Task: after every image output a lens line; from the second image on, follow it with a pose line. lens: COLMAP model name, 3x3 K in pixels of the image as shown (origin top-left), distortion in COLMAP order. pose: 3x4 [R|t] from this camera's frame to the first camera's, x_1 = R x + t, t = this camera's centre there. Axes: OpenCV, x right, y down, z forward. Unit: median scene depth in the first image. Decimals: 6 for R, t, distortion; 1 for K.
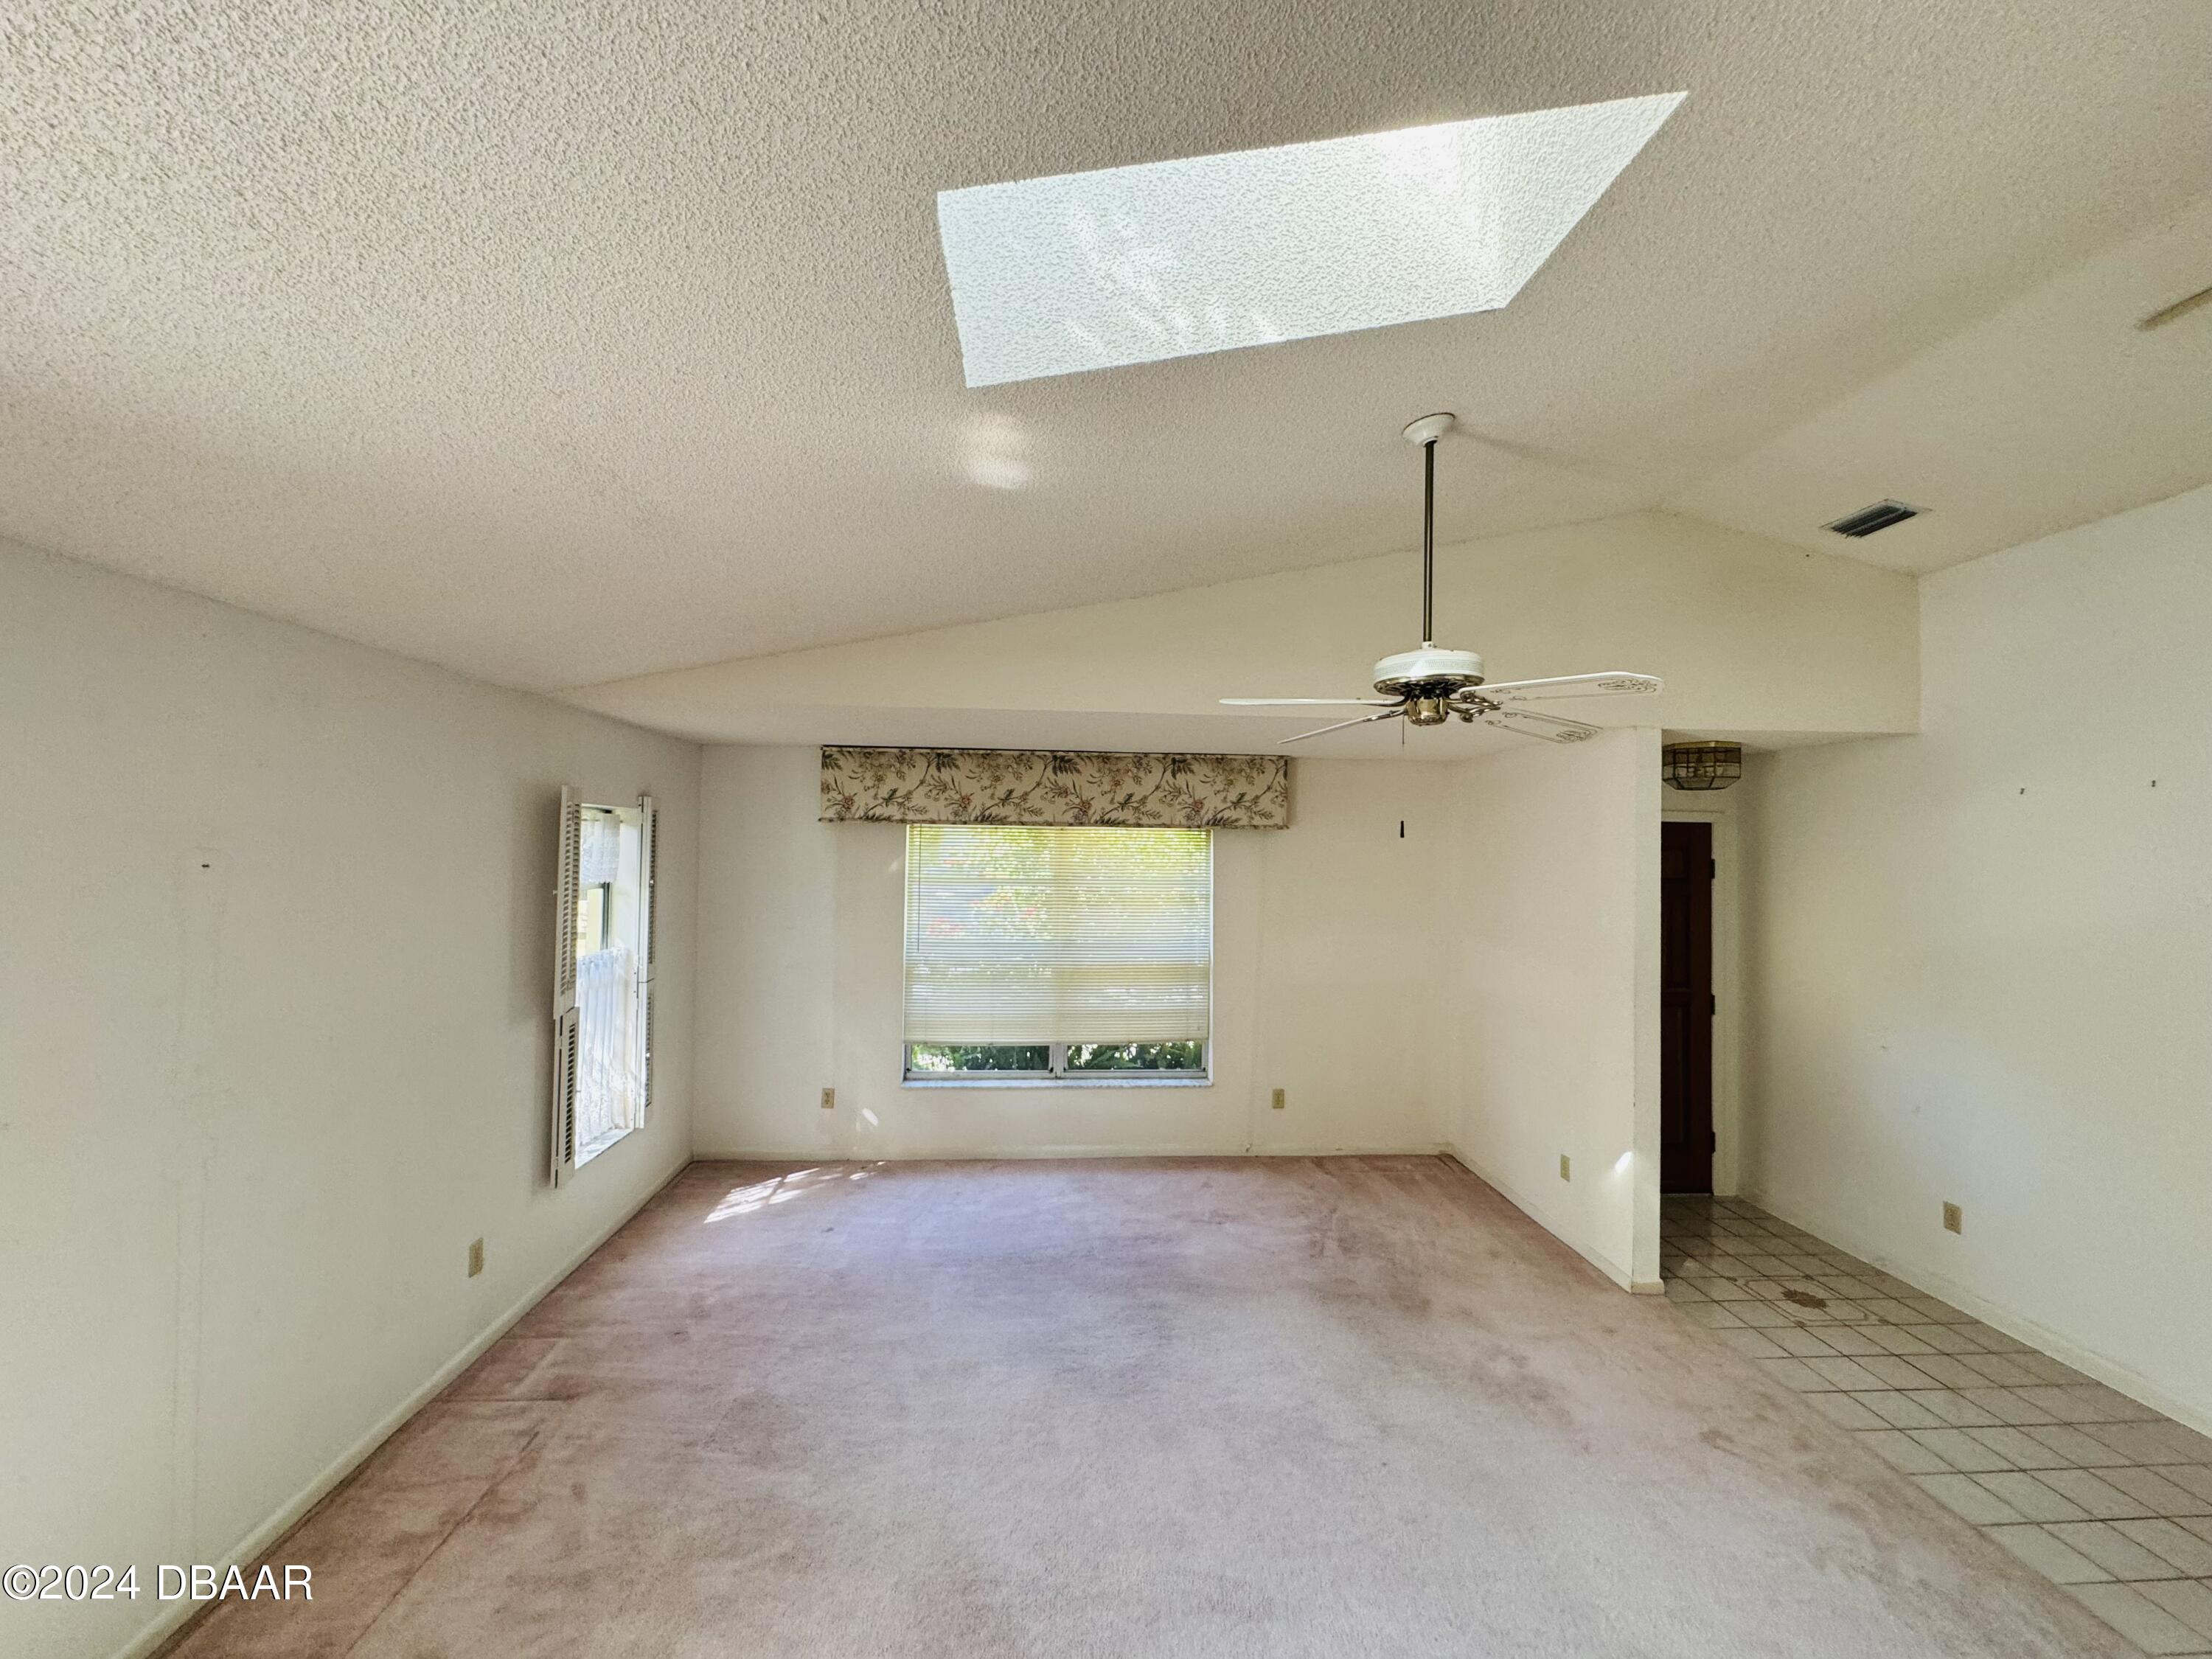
lens RADIAL K [[878.9, 0, 1107.5], [0, 878.9, 827.3], [0, 0, 1]] dist [0.000654, 0.000197]
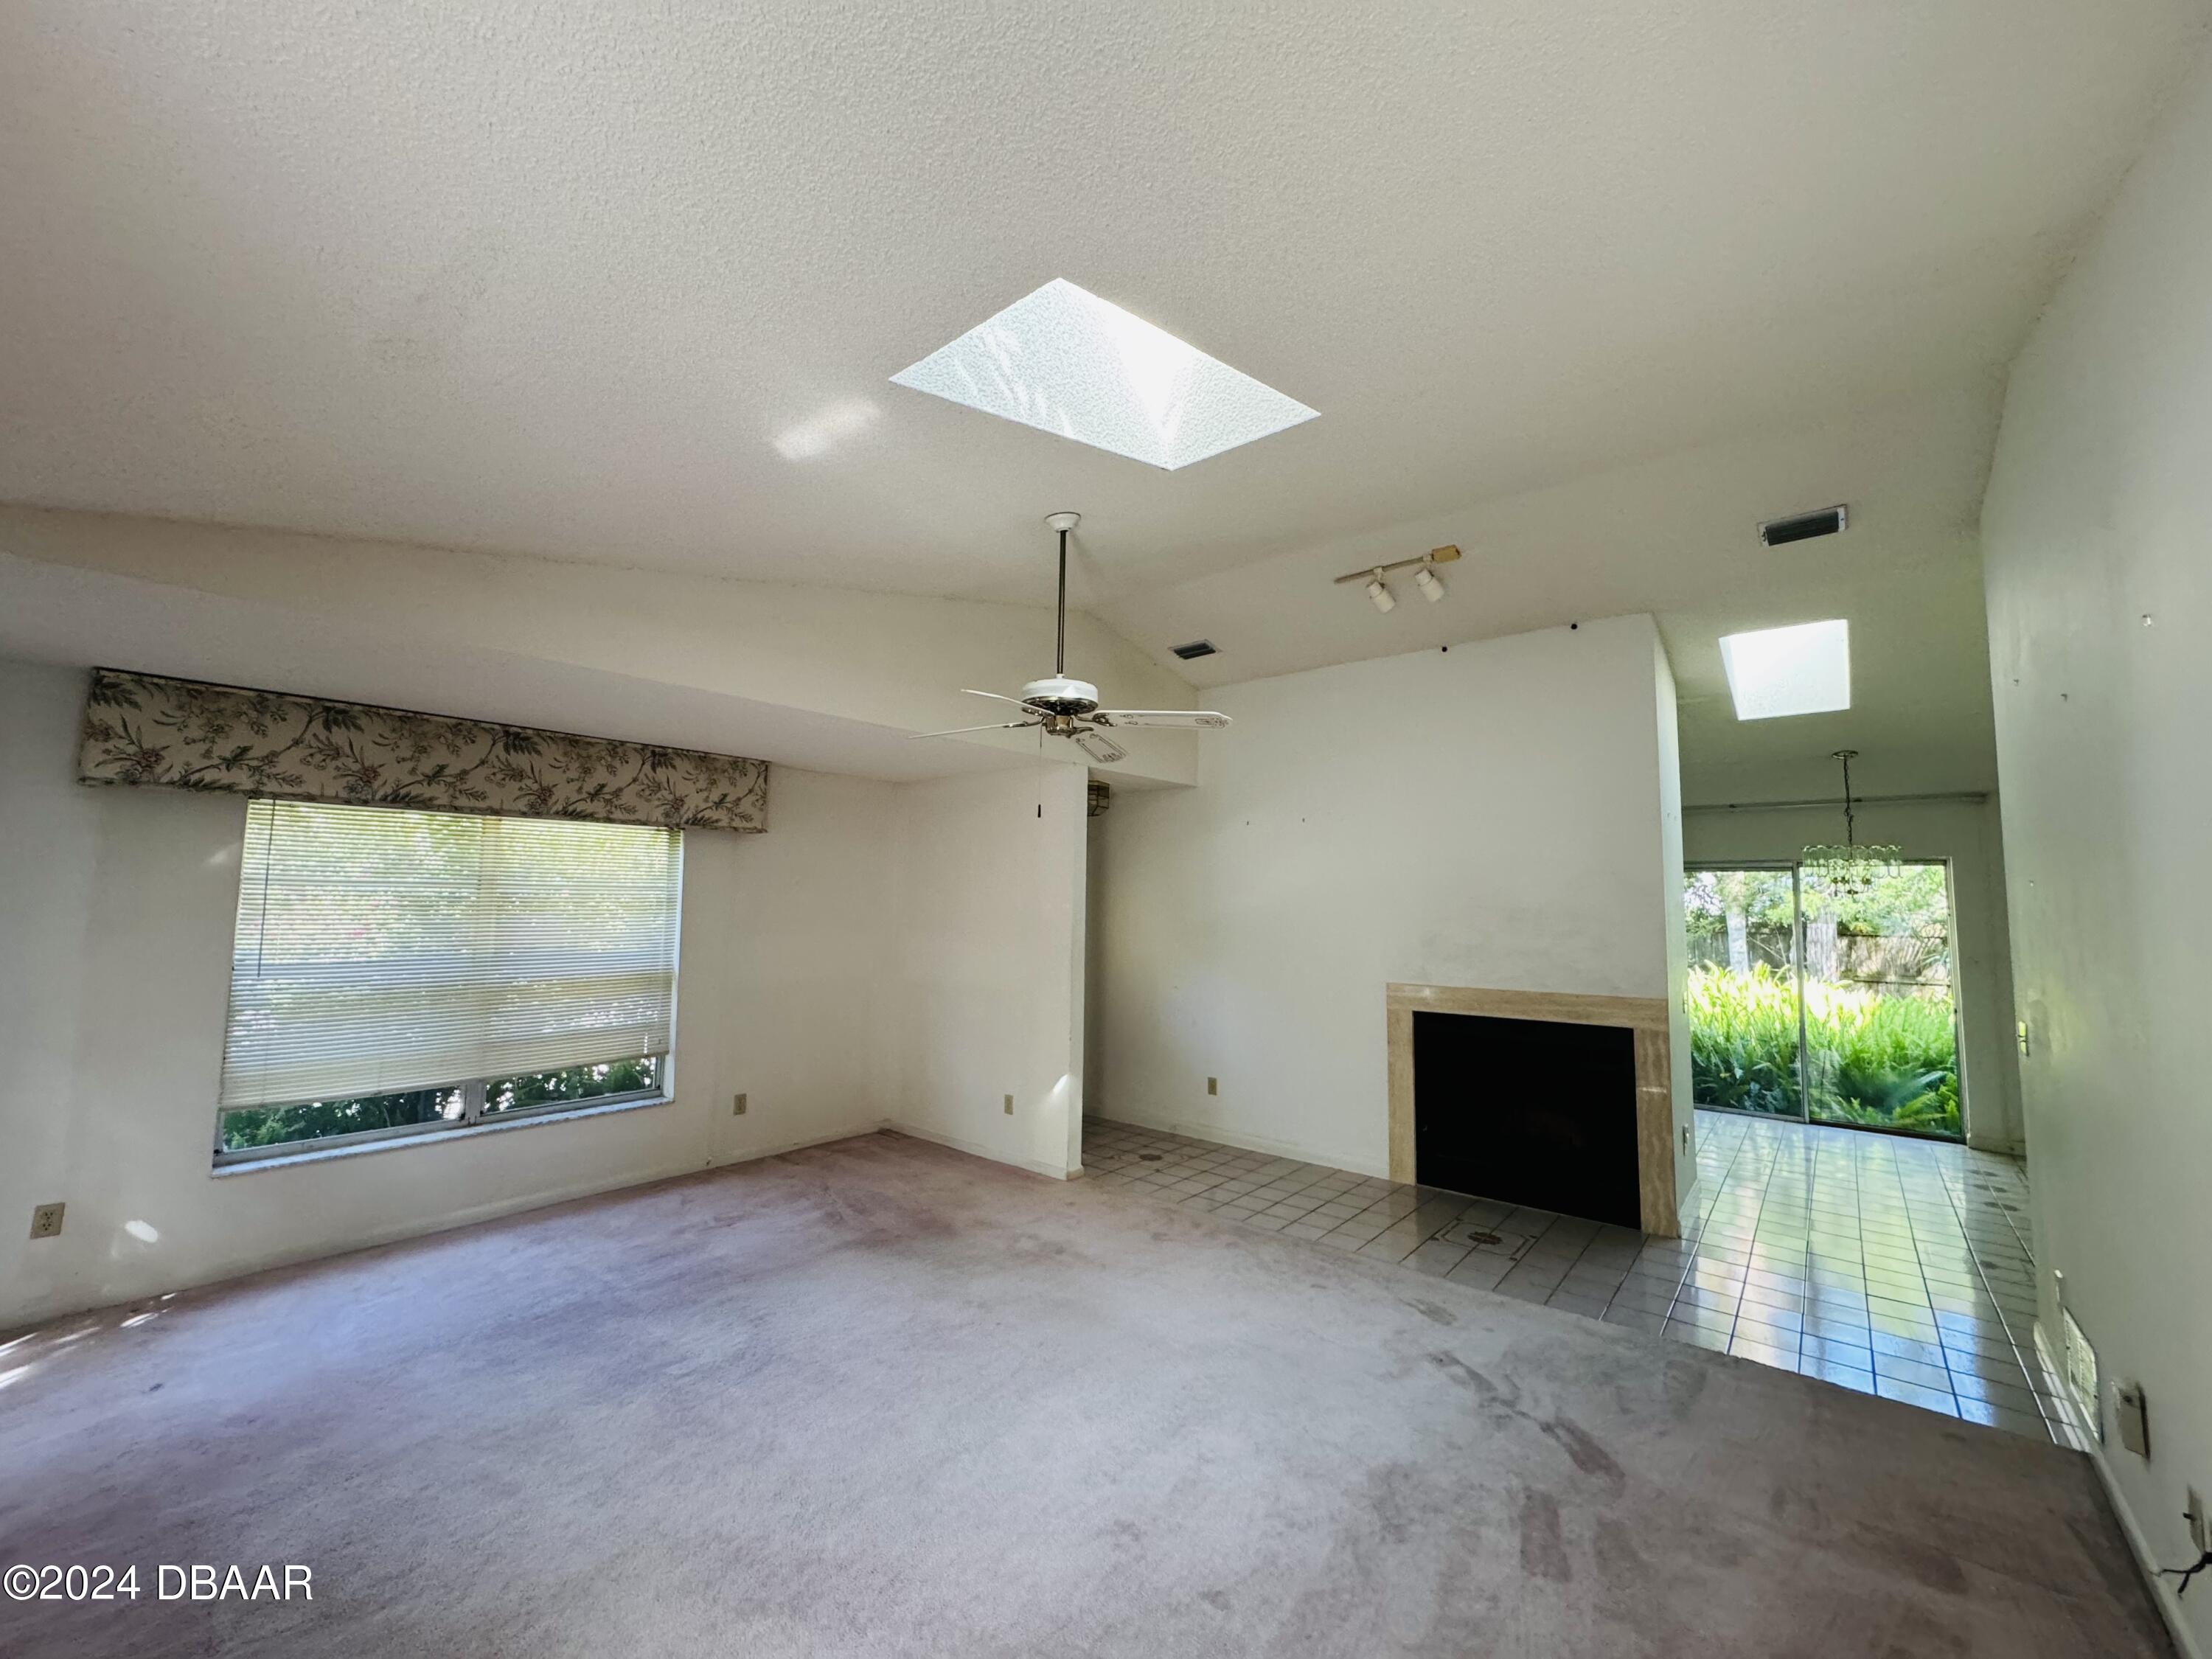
lens RADIAL K [[878.9, 0, 1102.6], [0, 878.9, 830.2], [0, 0, 1]] dist [0.000654, 0.000197]
pose [[0.694905, 0.052780, 0.717162, -0.295715], [-0.019402, 0.998316, -0.054673, 0.054574], [-0.718839, 0.024078, 0.694759, 0.009729]]
